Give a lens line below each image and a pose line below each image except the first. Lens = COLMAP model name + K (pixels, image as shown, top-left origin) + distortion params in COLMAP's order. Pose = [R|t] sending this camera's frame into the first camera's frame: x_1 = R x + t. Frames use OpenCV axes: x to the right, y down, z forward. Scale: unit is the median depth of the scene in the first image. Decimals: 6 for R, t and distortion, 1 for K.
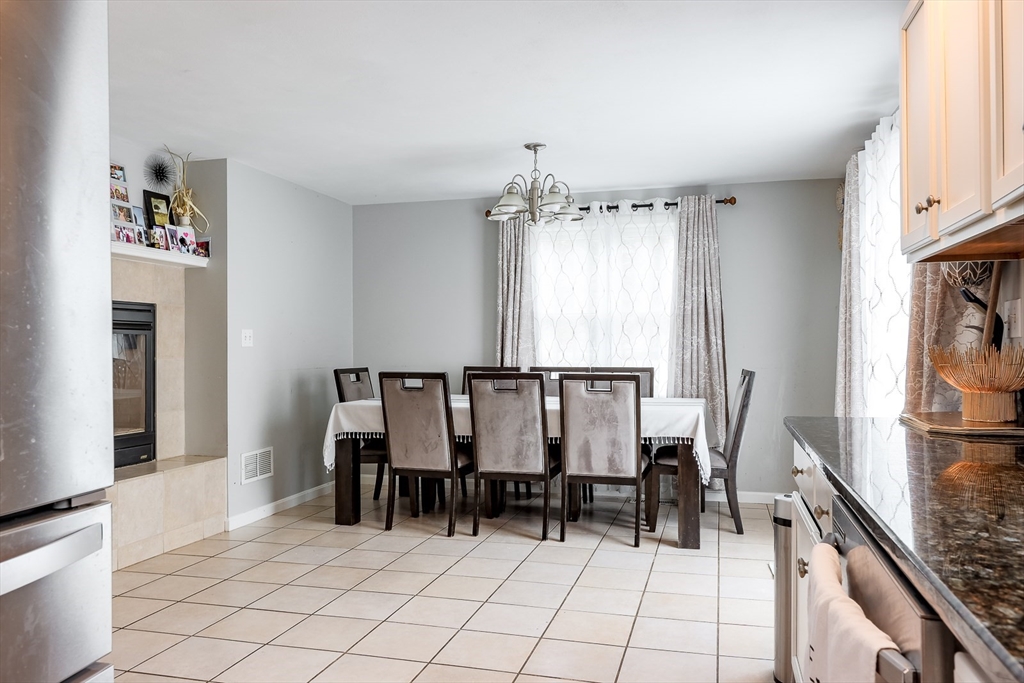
lens RADIAL K [[756.8, 0, 513.4], [0, 756.8, 342.5], [0, 0, 1]] dist [-0.041035, 0.000514]
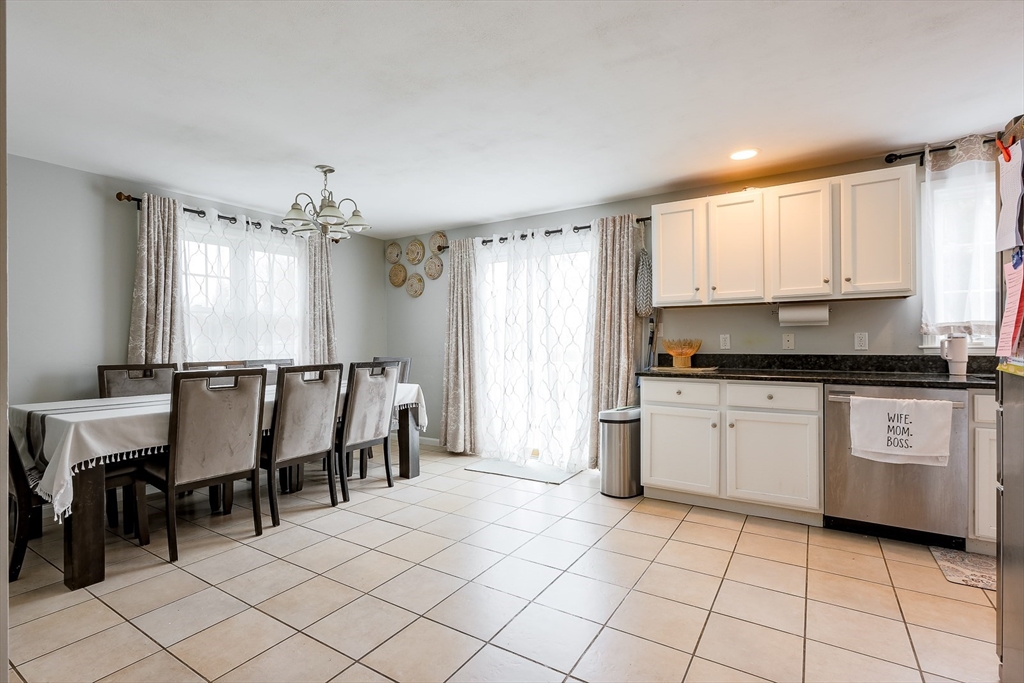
lens RADIAL K [[485.9, 0, 510.9], [0, 485.9, 340.9], [0, 0, 1]] dist [-0.003194, 0.000162]
pose [[0.295921, 0.001635, 0.955211, -0.568212], [-0.002164, 0.999997, -0.001041, 0.003773], [-0.955210, -0.001759, 0.295924, 0.477598]]
